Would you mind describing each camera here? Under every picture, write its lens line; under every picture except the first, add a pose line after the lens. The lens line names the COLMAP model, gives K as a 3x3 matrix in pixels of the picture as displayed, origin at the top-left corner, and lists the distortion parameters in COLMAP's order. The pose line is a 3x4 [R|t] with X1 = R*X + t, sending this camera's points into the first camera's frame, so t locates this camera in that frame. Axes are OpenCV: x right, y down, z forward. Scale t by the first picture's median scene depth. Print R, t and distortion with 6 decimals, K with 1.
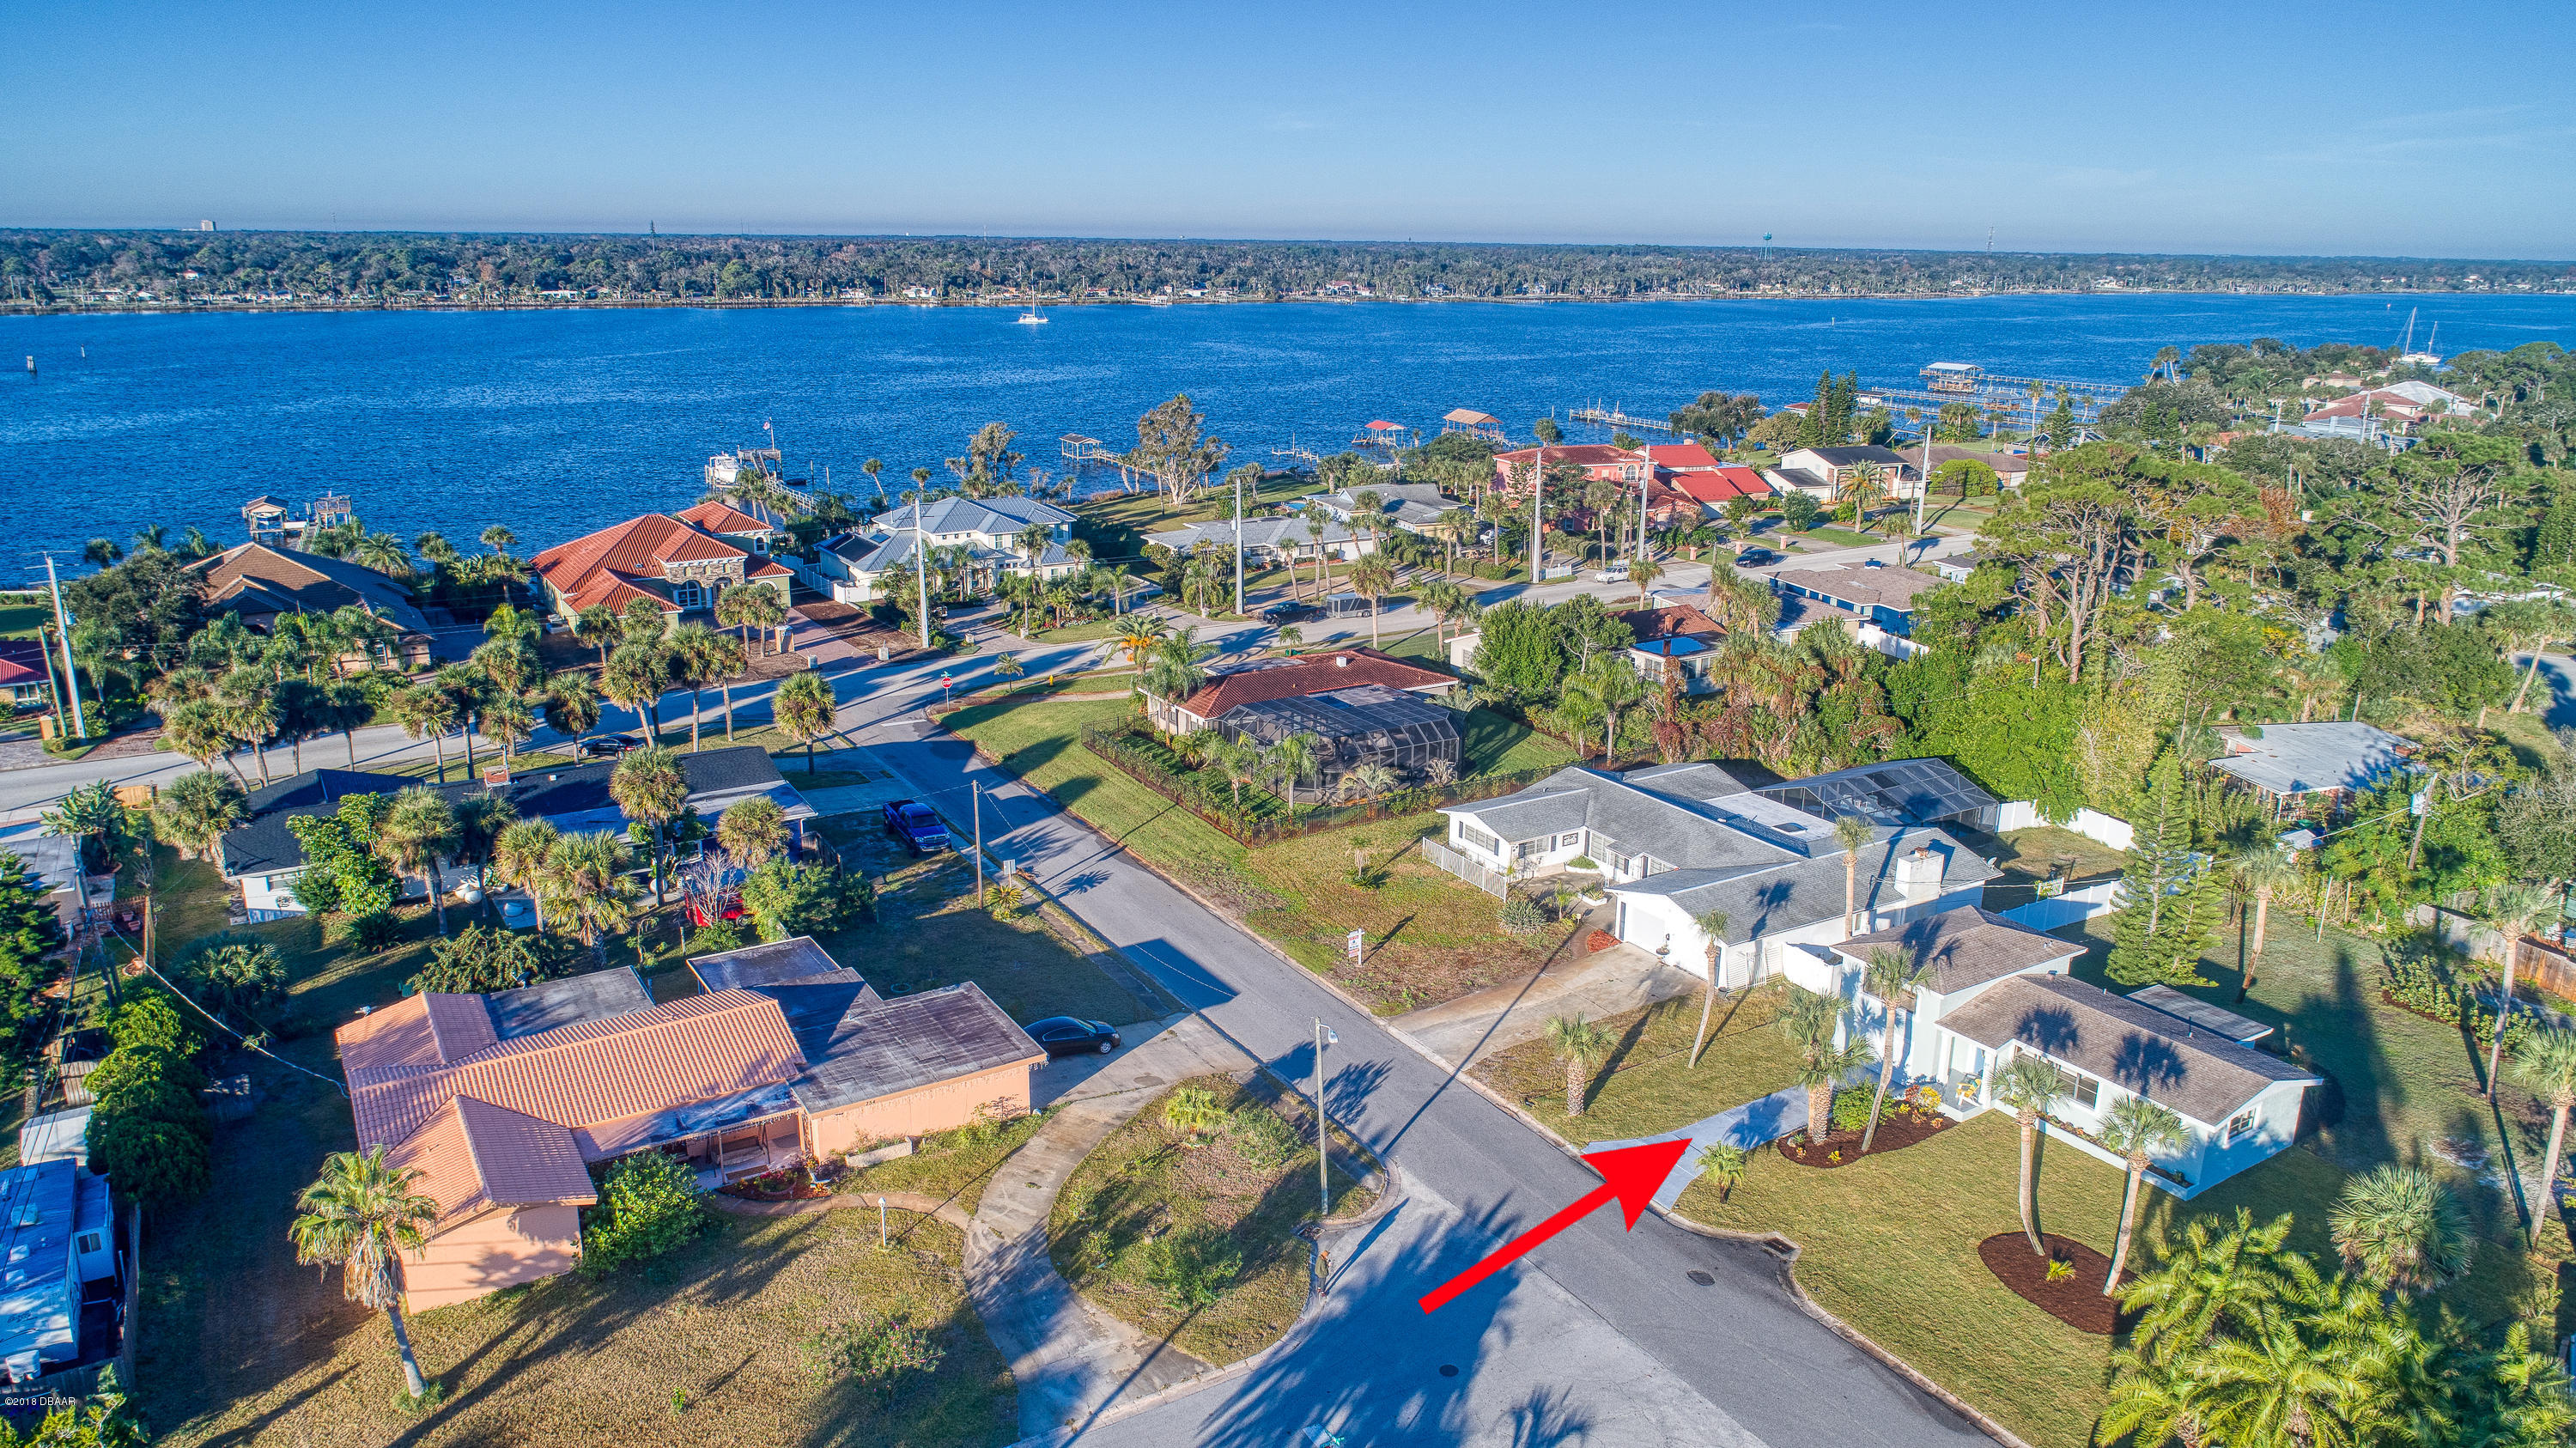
lens RADIAL K [[1728.1, 0, 1288.0], [0, 1728.1, 724.0], [0, 0, 1]] dist [-0.019621, 0.010442]
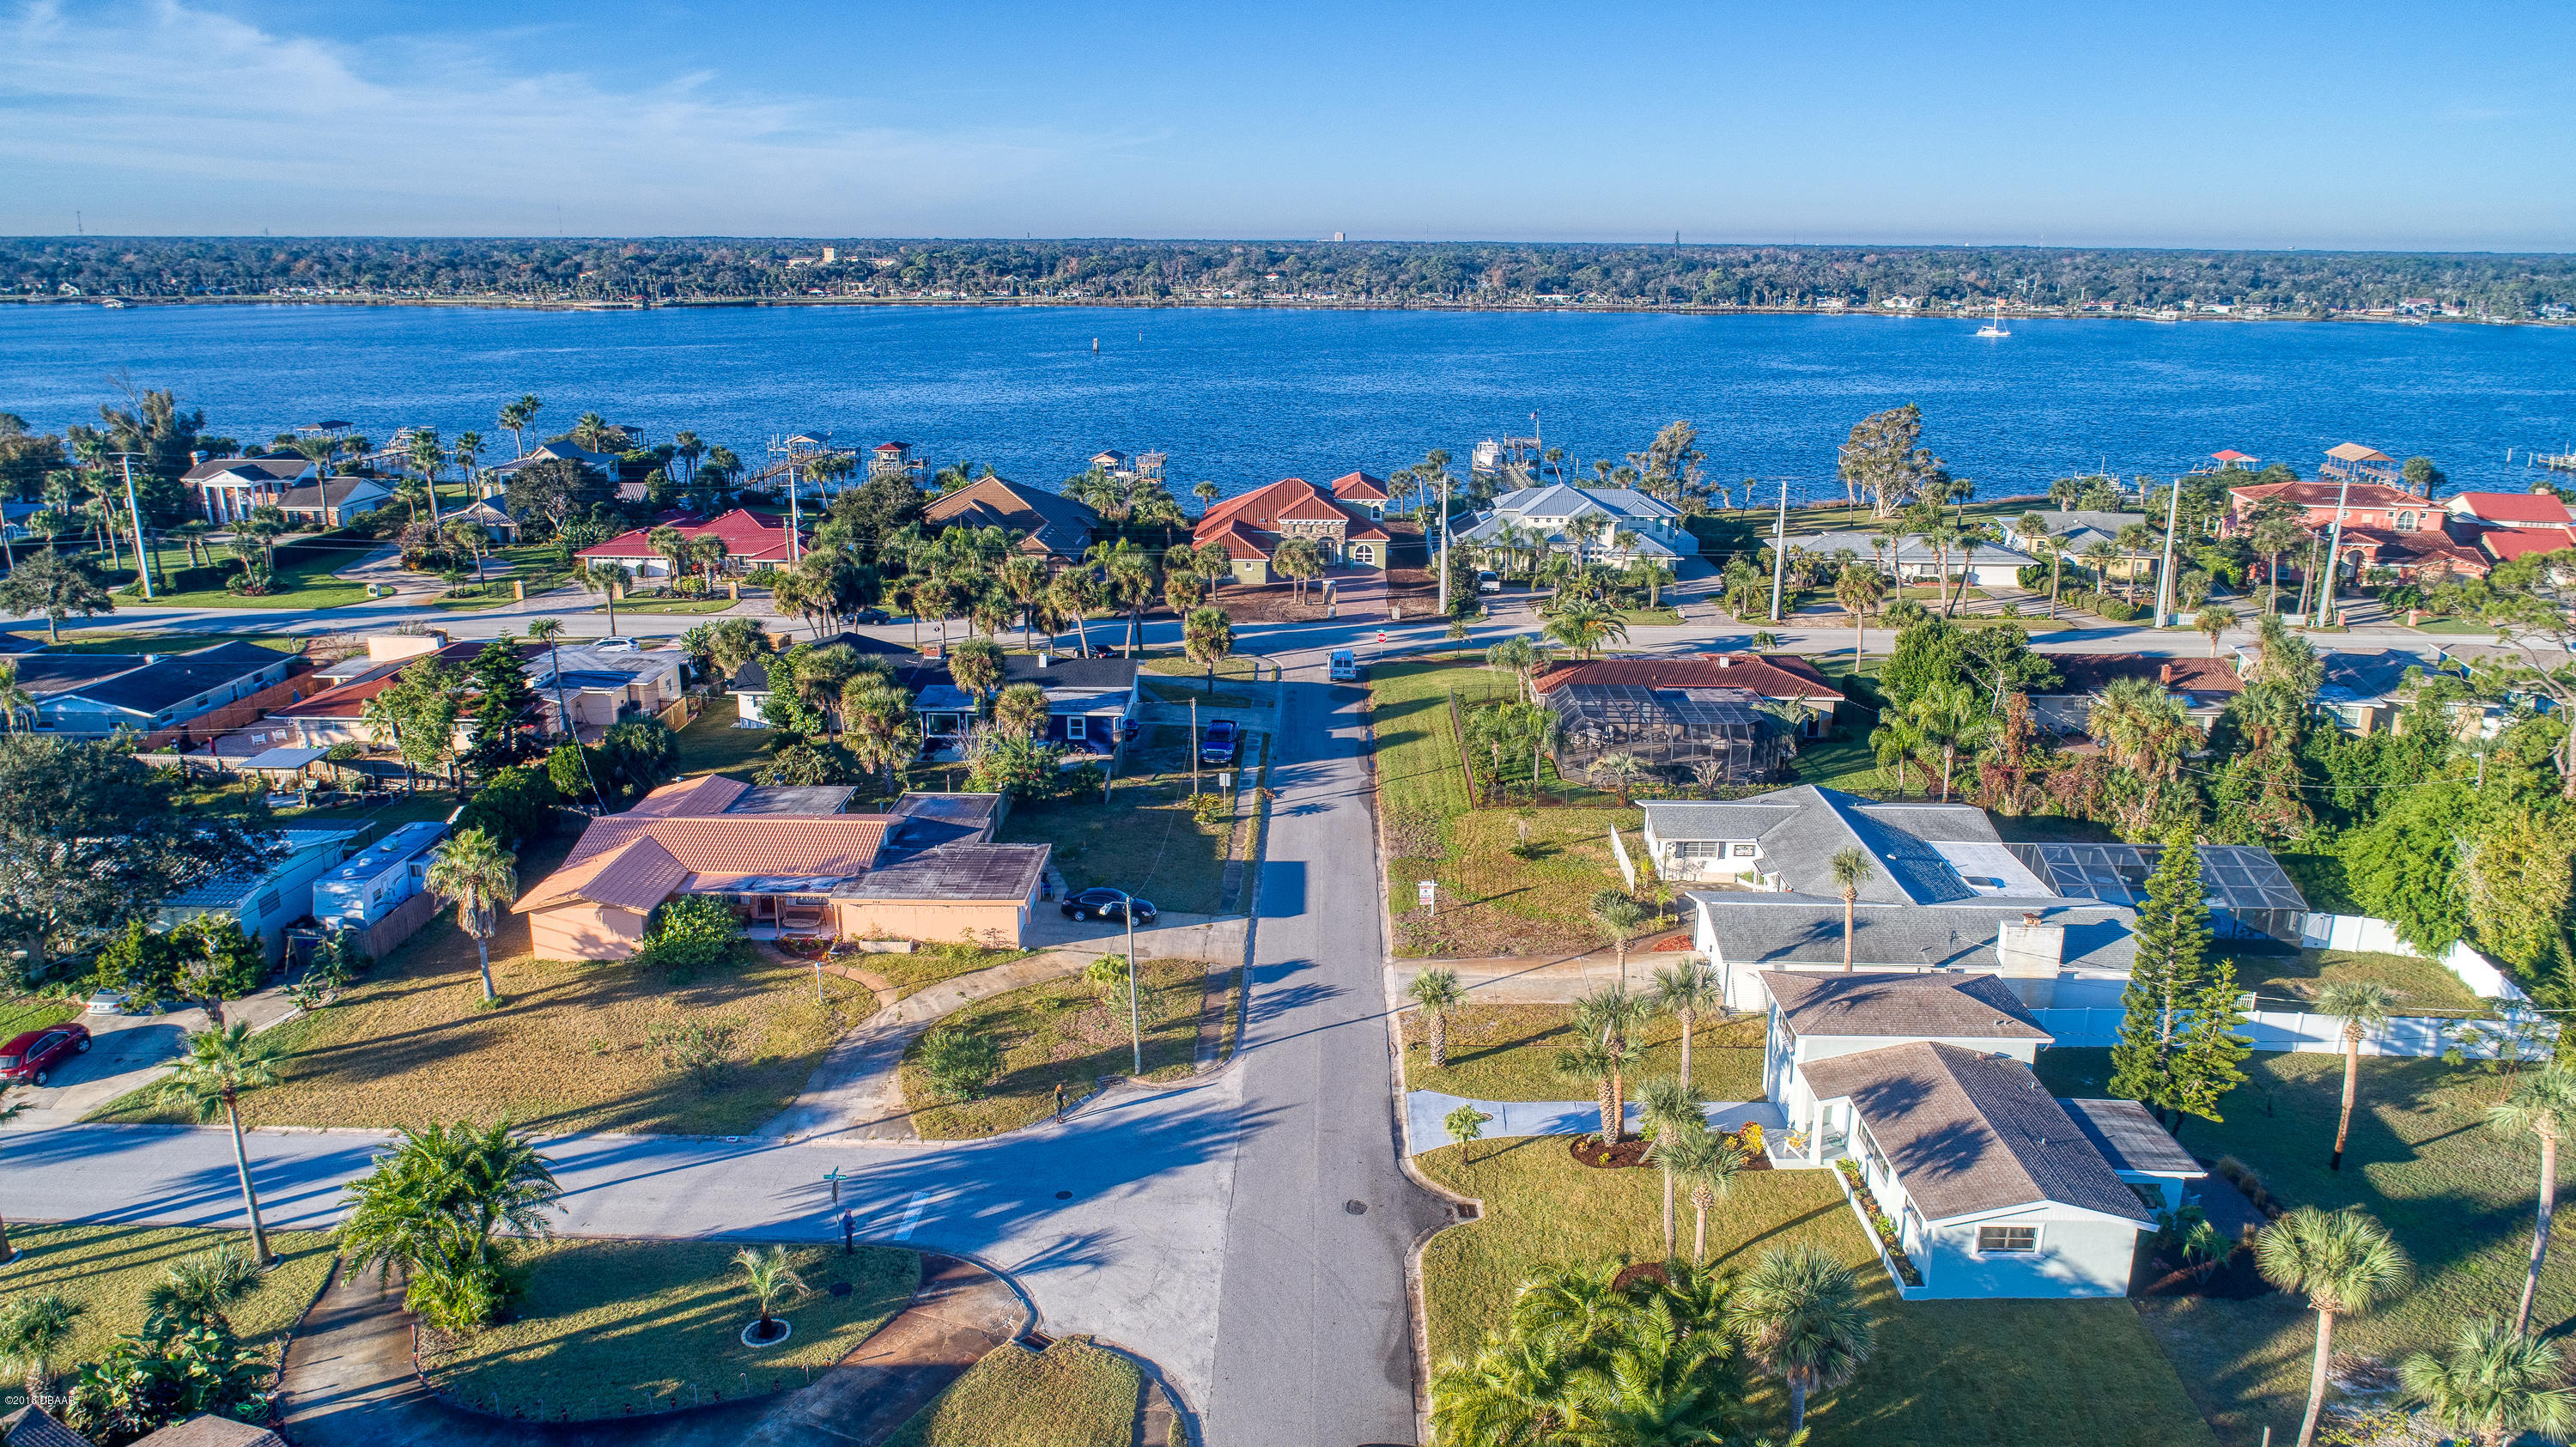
lens RADIAL K [[1728.0, 0, 1288.0], [0, 1728.0, 723.5], [0, 0, 1]] dist [-0.019621, 0.010442]
pose [[0.838794, 0.141506, -0.525739, 0.417449], [-0.144614, 0.988854, 0.035430, -0.000553], [0.524893, 0.046310, 0.849908, 0.042408]]
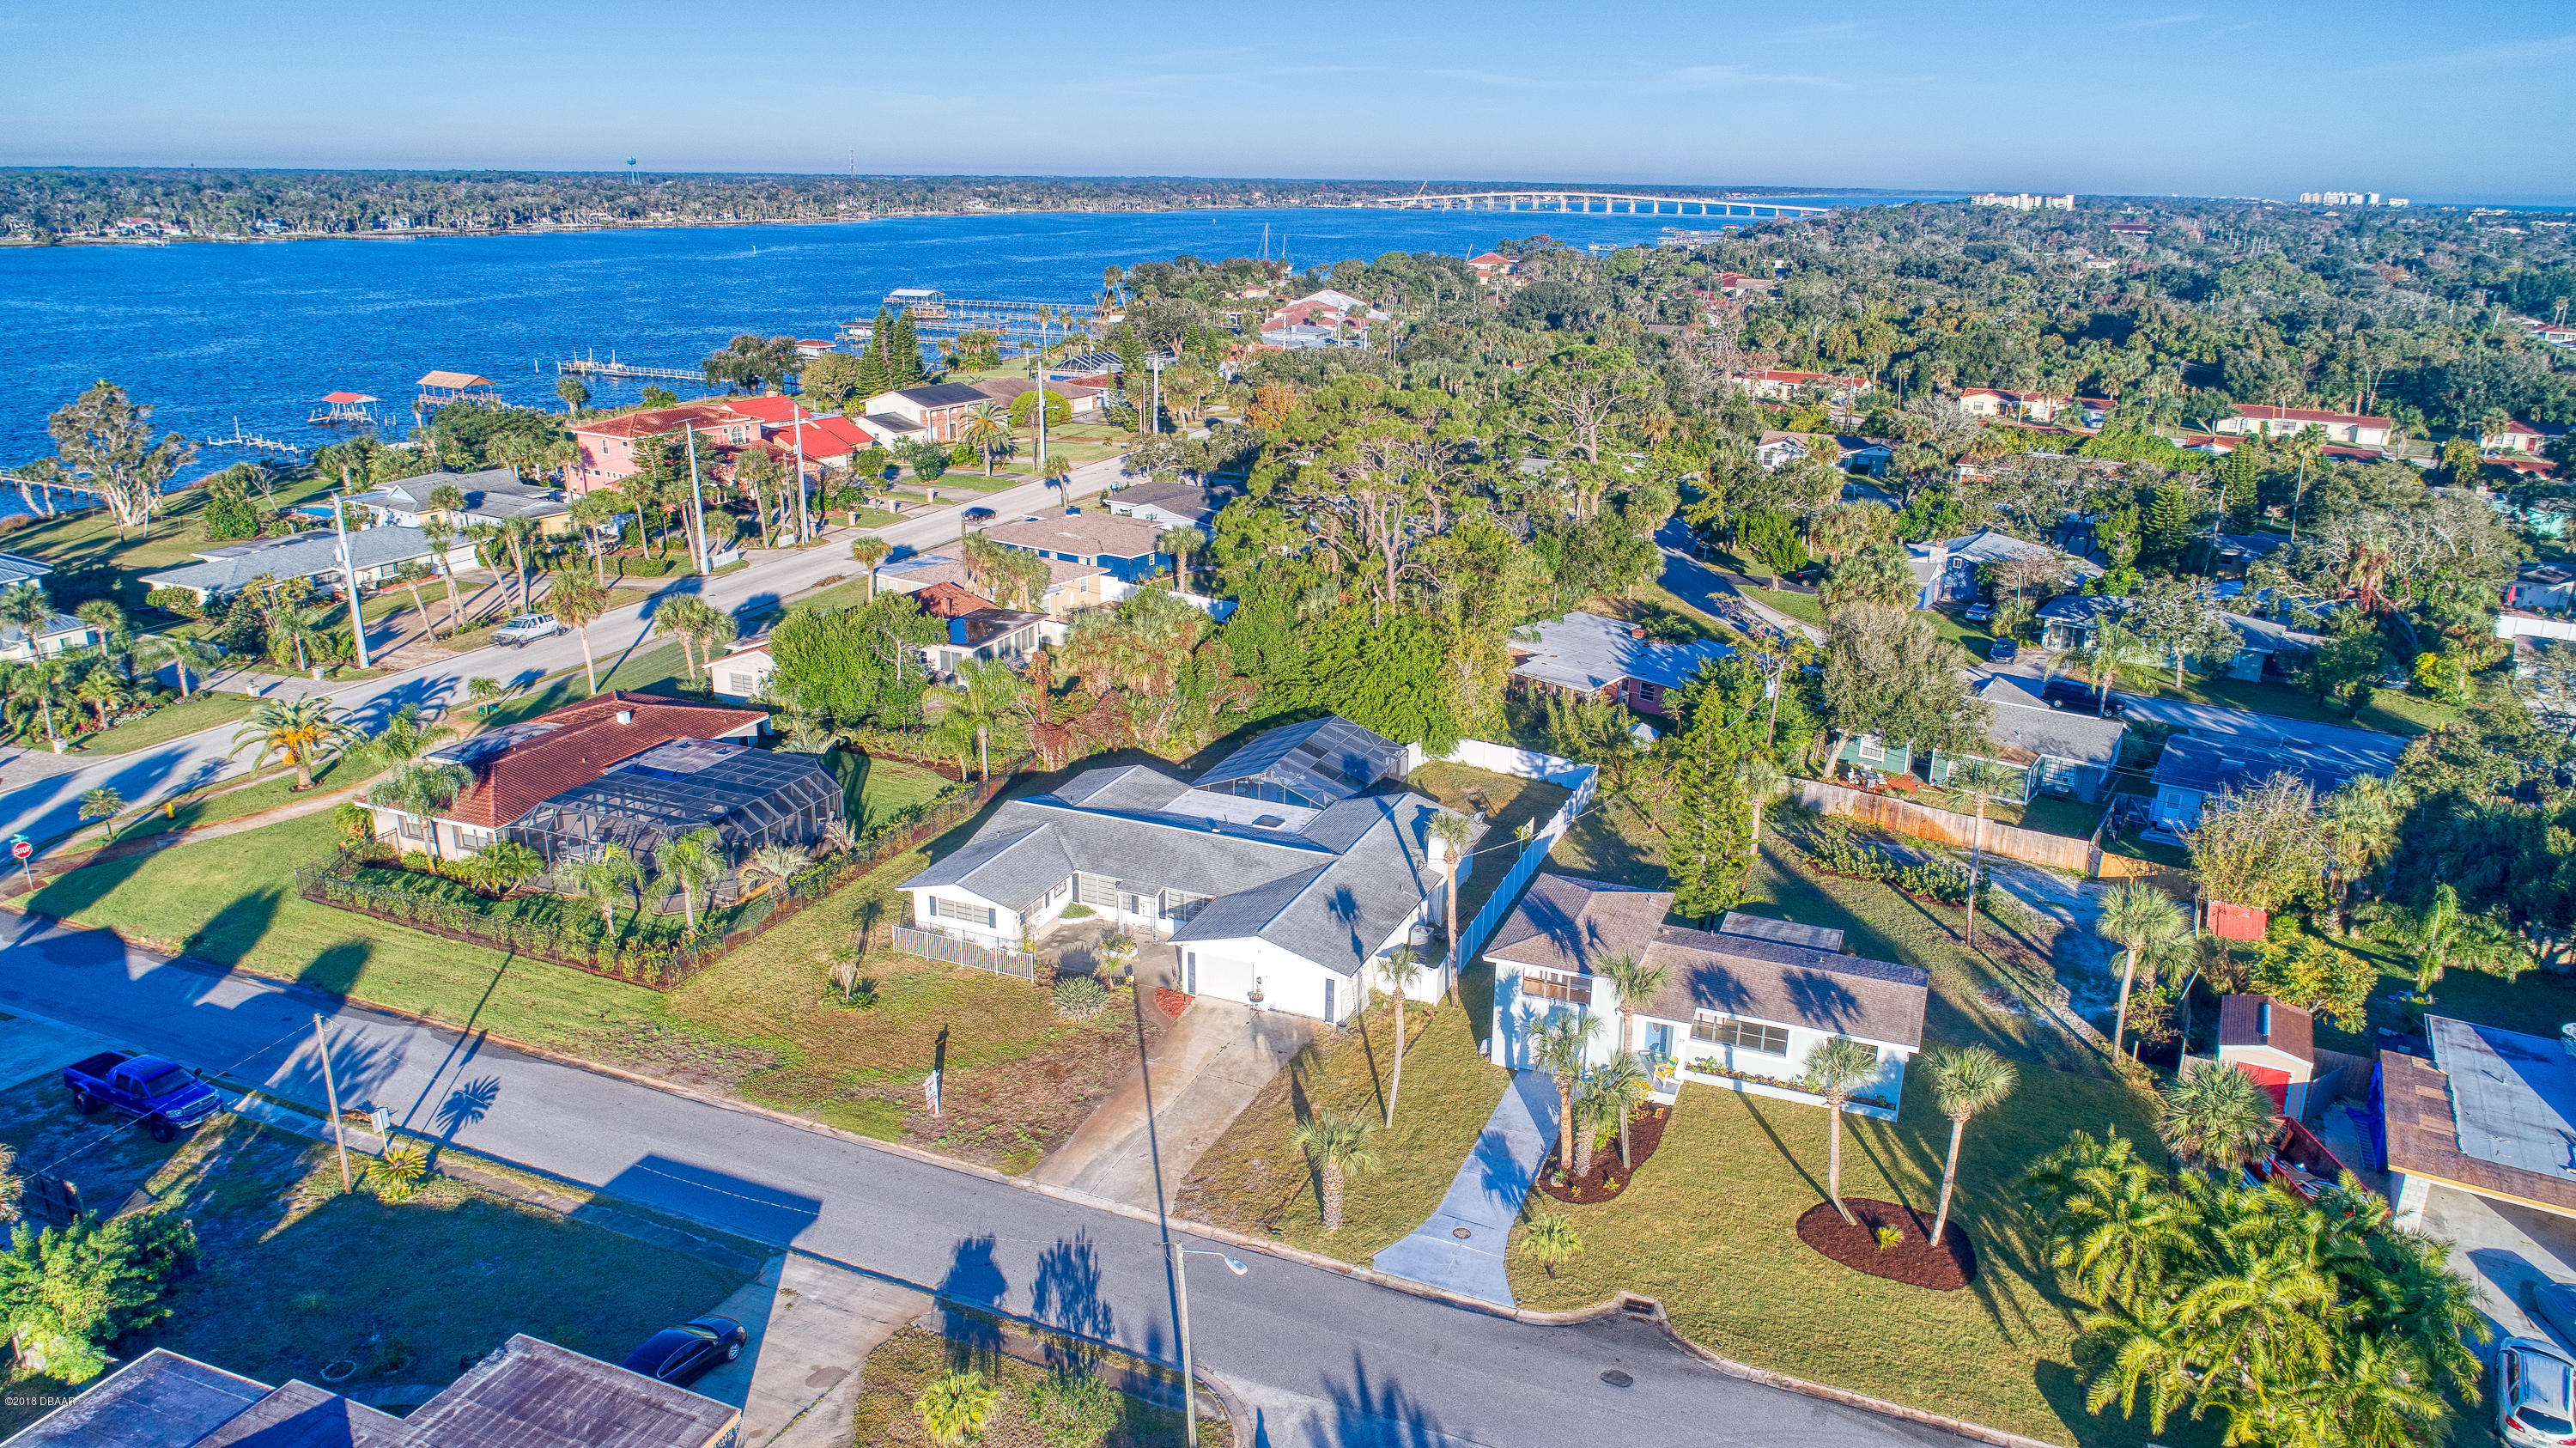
lens RADIAL K [[1728.1, 0, 1288.0], [0, 1728.1, 724.0], [0, 0, 1]] dist [-0.019621, 0.010442]
pose [[0.814679, -0.177682, 0.552021, -0.192058], [0.154996, 0.983990, 0.087978, -0.067289], [-0.558815, 0.013887, 0.829176, 0.206405]]
